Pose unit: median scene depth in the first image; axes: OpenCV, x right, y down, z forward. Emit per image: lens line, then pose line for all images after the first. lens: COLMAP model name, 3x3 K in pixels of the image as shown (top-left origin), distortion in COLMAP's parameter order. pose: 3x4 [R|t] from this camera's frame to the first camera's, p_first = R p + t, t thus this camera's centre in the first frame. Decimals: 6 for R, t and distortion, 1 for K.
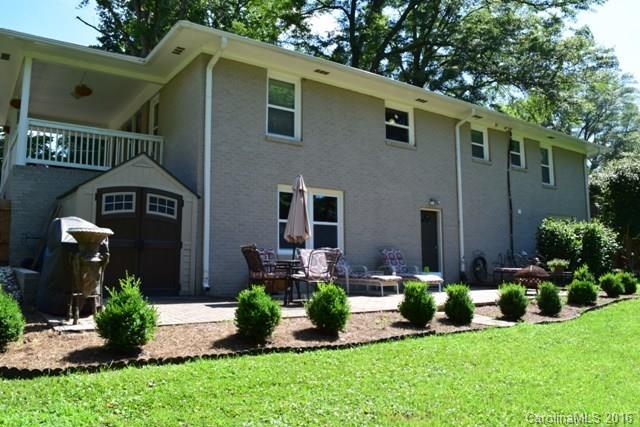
lens RADIAL K [[504.6, 0, 316.6], [0, 504.6, 211.9], [0, 0, 1]] dist [-0.092331, 0.010255]
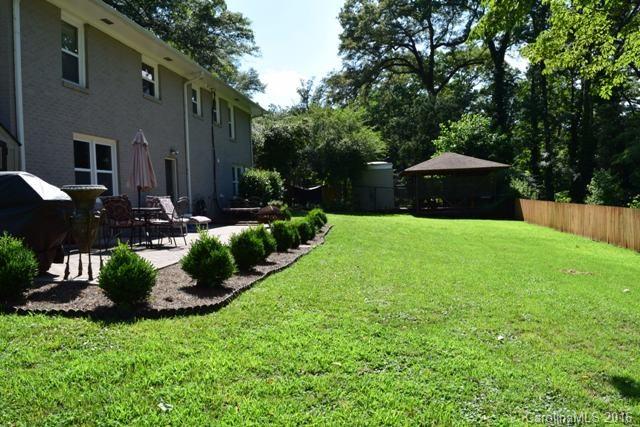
lens RADIAL K [[504.6, 0, 318.1], [0, 504.6, 212.8], [0, 0, 1]] dist [-0.092331, 0.010255]
pose [[0.693188, -0.045627, 0.719311, -0.402414], [-0.042908, 0.993612, 0.104376, -0.017267], [-0.719478, -0.103216, 0.686802, -0.020697]]
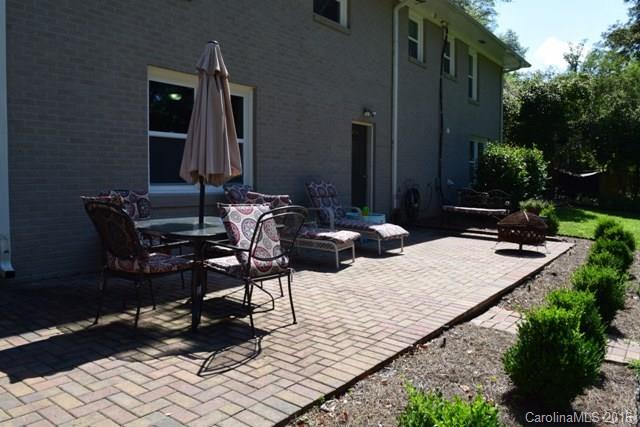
lens RADIAL K [[504.6, 0, 322.7], [0, 504.6, 210.2], [0, 0, 1]] dist [-0.092331, 0.010255]
pose [[0.946958, -0.008639, 0.321241, -0.064020], [-0.048044, 0.984598, 0.168105, -0.000453], [-0.317745, -0.174622, 0.931958, 0.378448]]
